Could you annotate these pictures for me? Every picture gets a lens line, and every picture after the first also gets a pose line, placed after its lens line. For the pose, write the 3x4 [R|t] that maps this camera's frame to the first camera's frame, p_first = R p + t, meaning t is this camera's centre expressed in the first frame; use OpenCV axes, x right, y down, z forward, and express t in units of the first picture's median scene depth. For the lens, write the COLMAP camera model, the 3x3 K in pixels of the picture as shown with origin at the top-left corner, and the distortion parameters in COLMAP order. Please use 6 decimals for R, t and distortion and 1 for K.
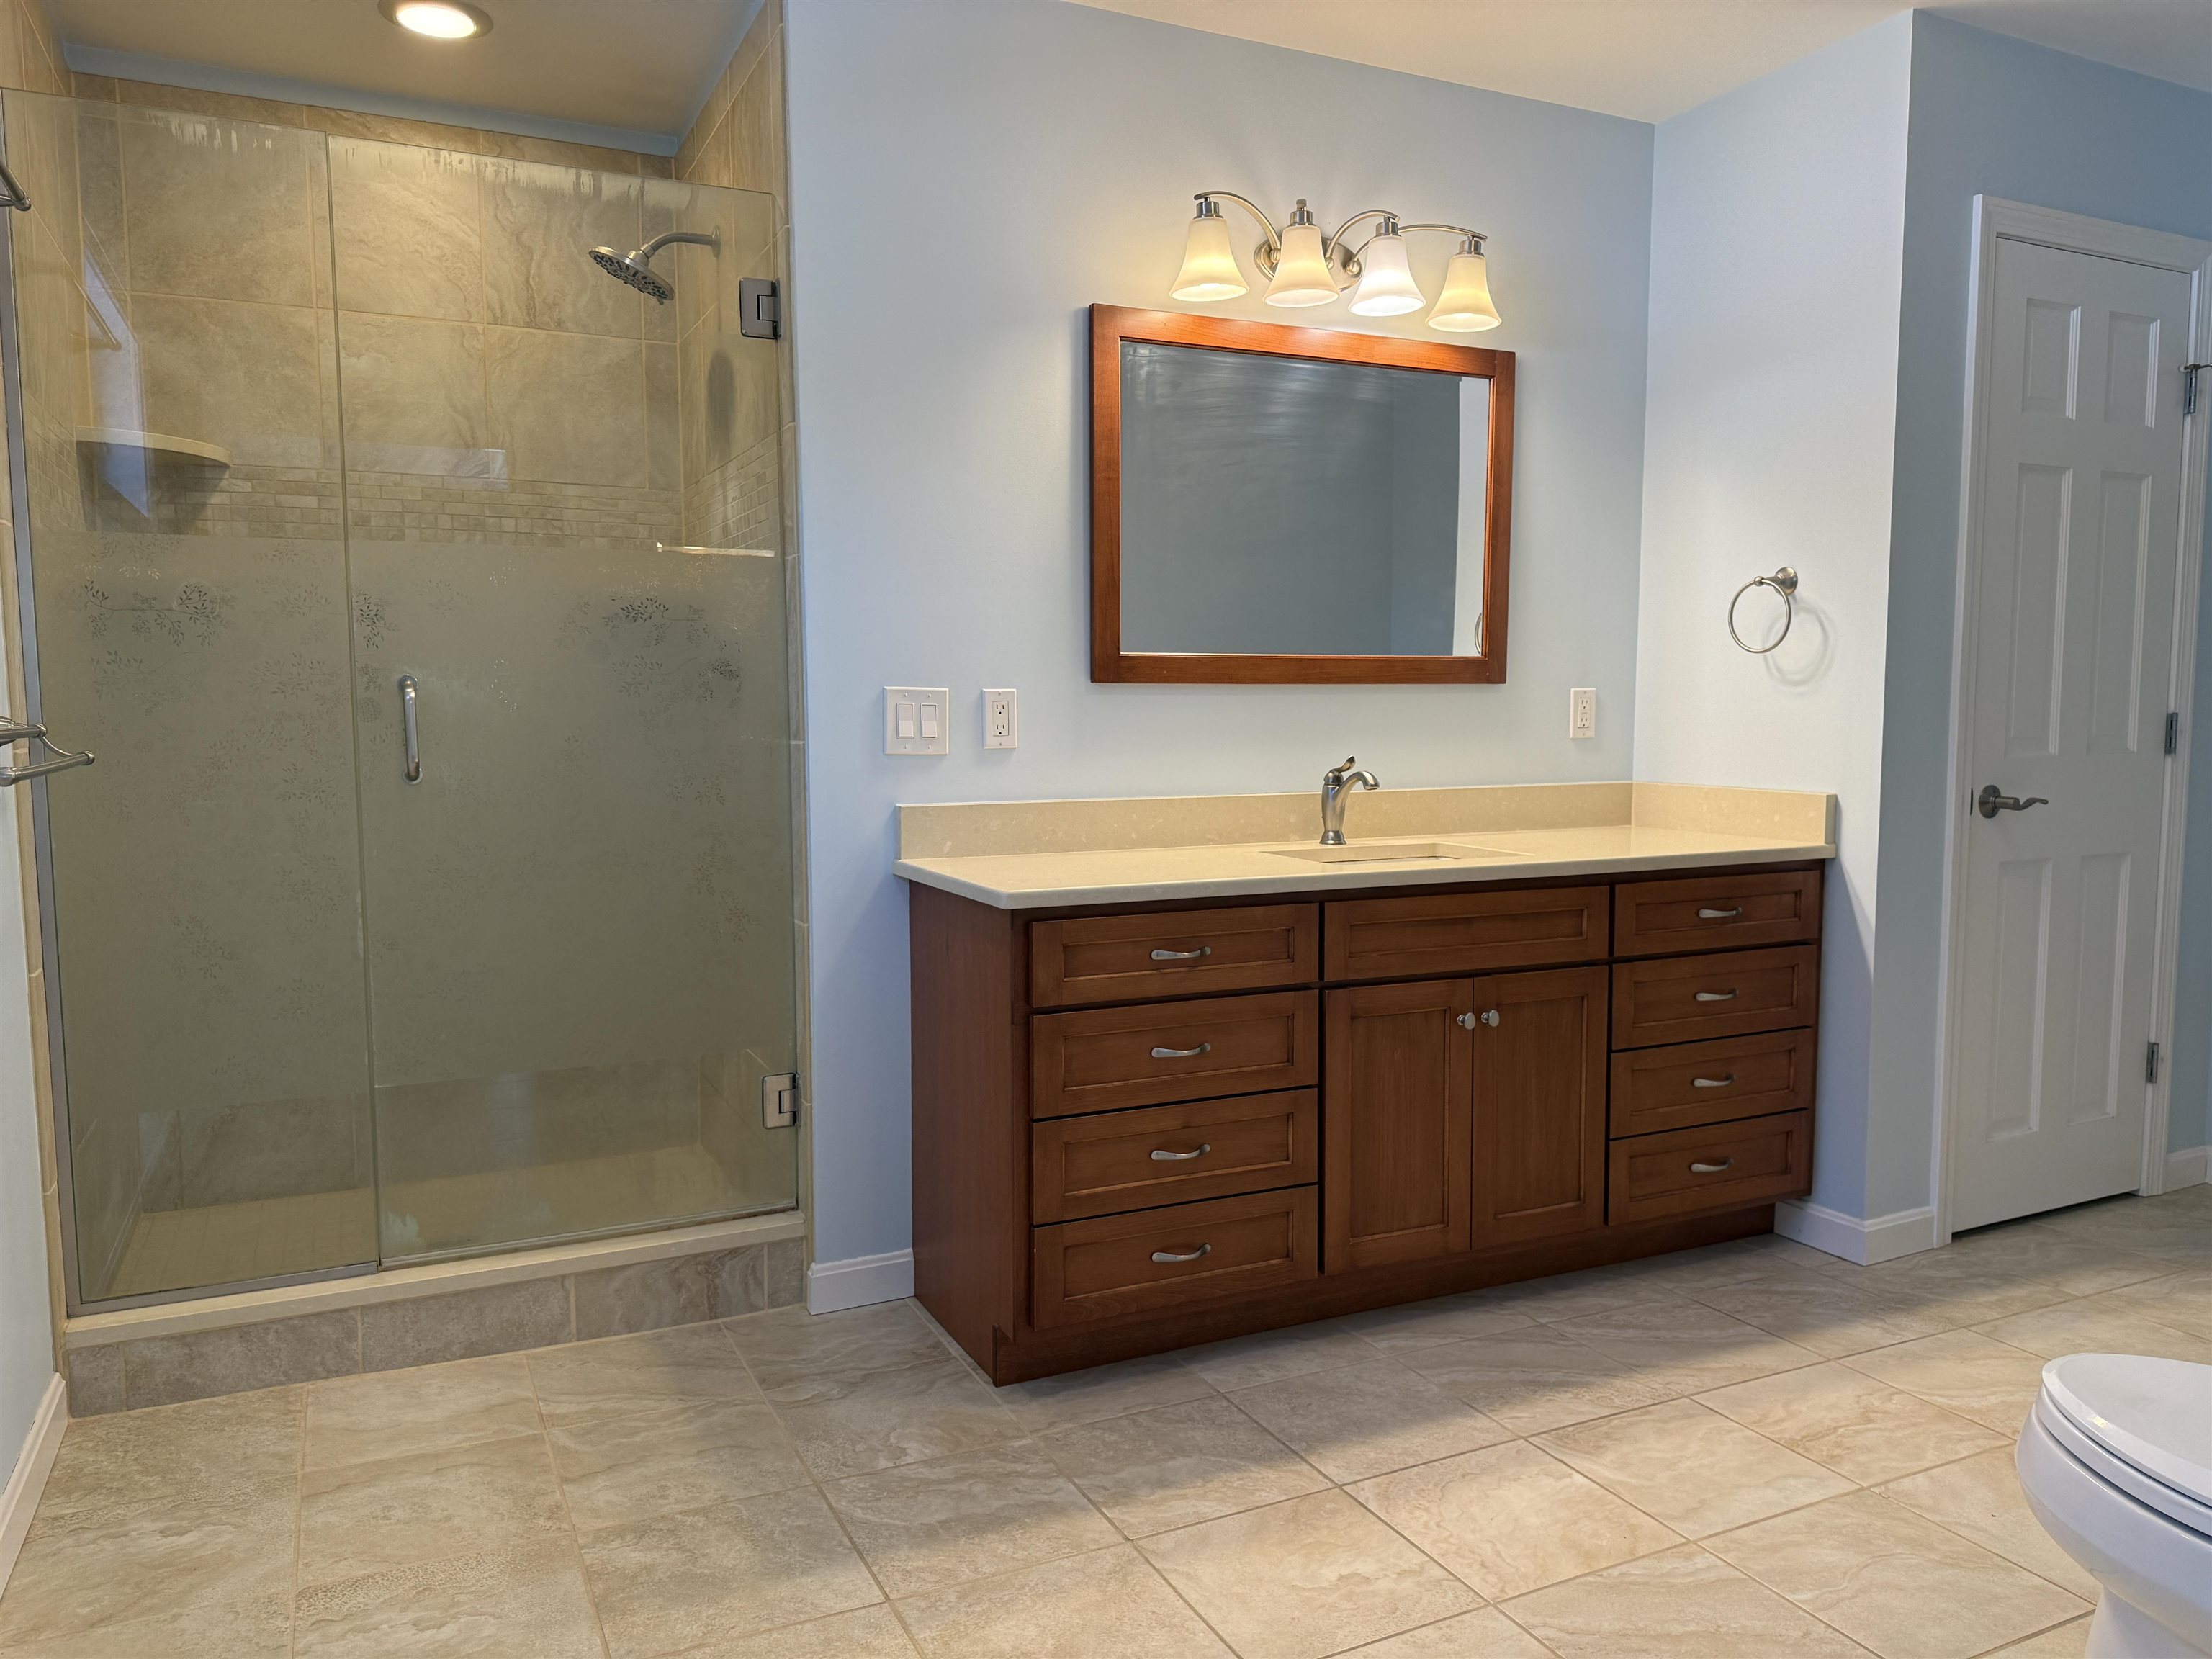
lens RADIAL K [[1565.2, 0, 1098.5], [0, 1565.2, 837.2], [0, 0, 1]] dist [0.101568, -0.110964]
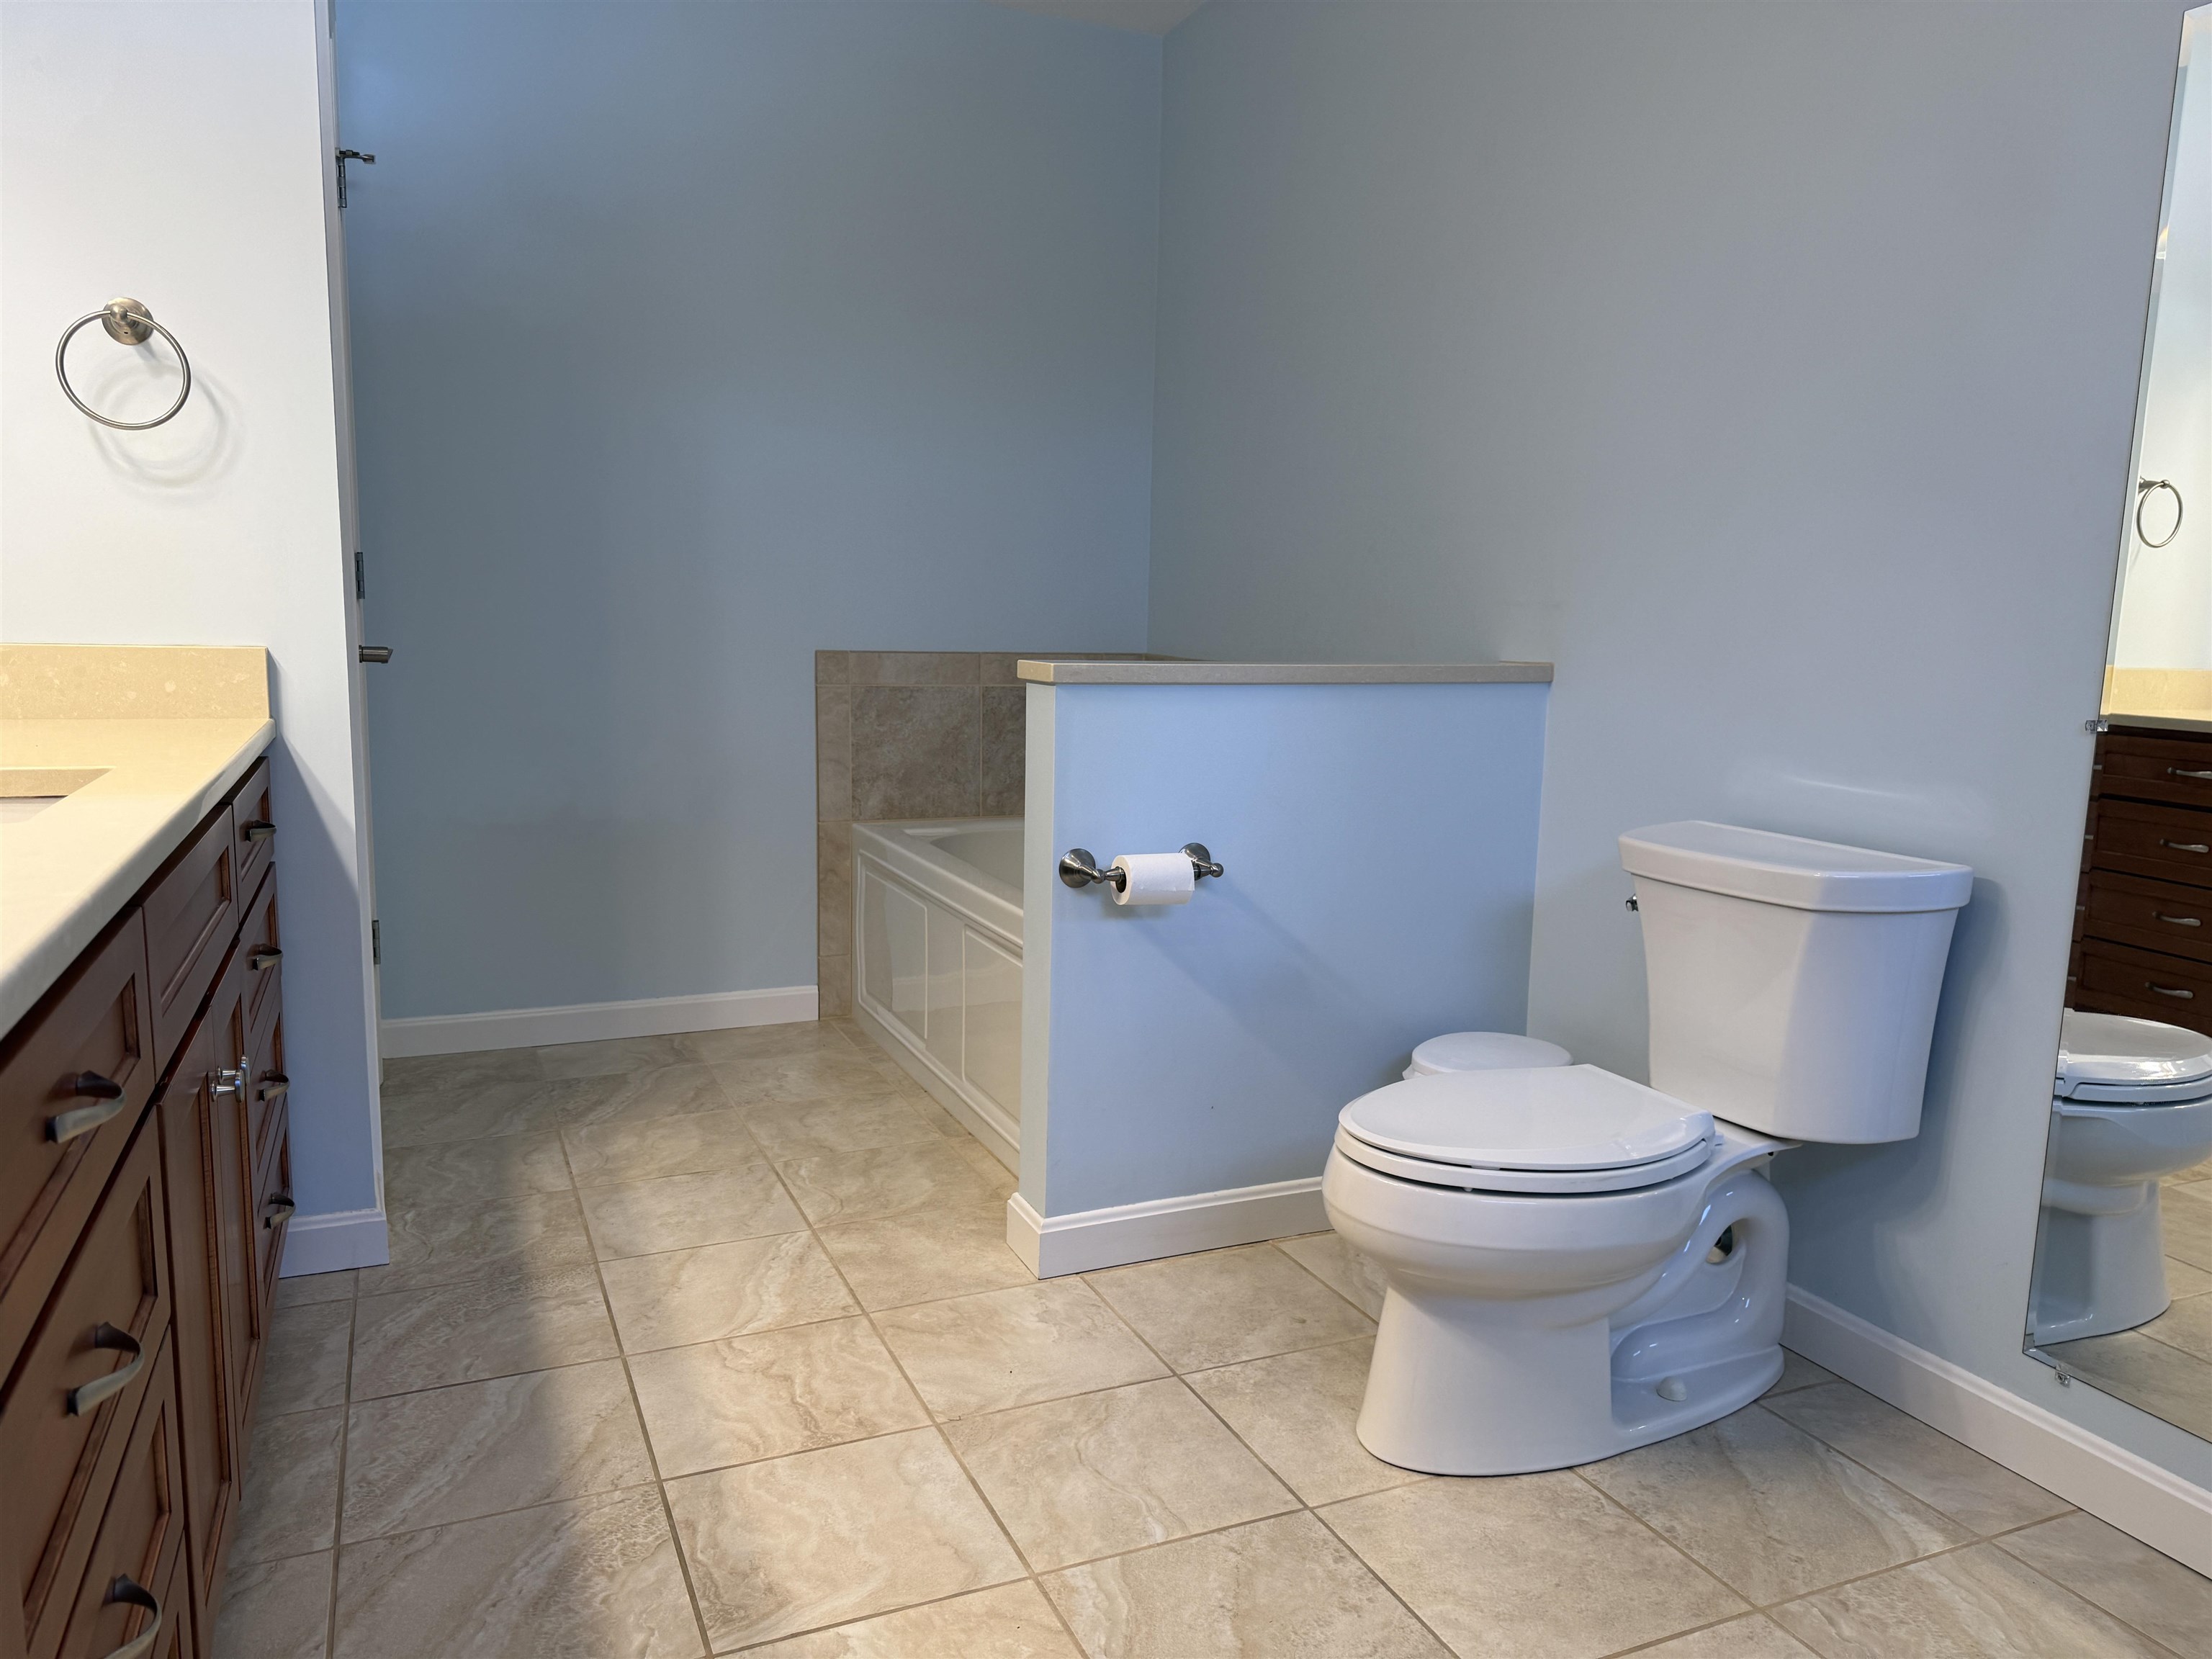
lens RADIAL K [[1565.2, 0, 1098.5], [0, 1565.2, 837.2], [0, 0, 1]] dist [0.101568, -0.110964]
pose [[0.041194, -0.135464, 0.989926, -0.256773], [0.062379, 0.989182, 0.132767, -0.016146], [-0.997202, 0.056281, 0.049198, 0.656973]]
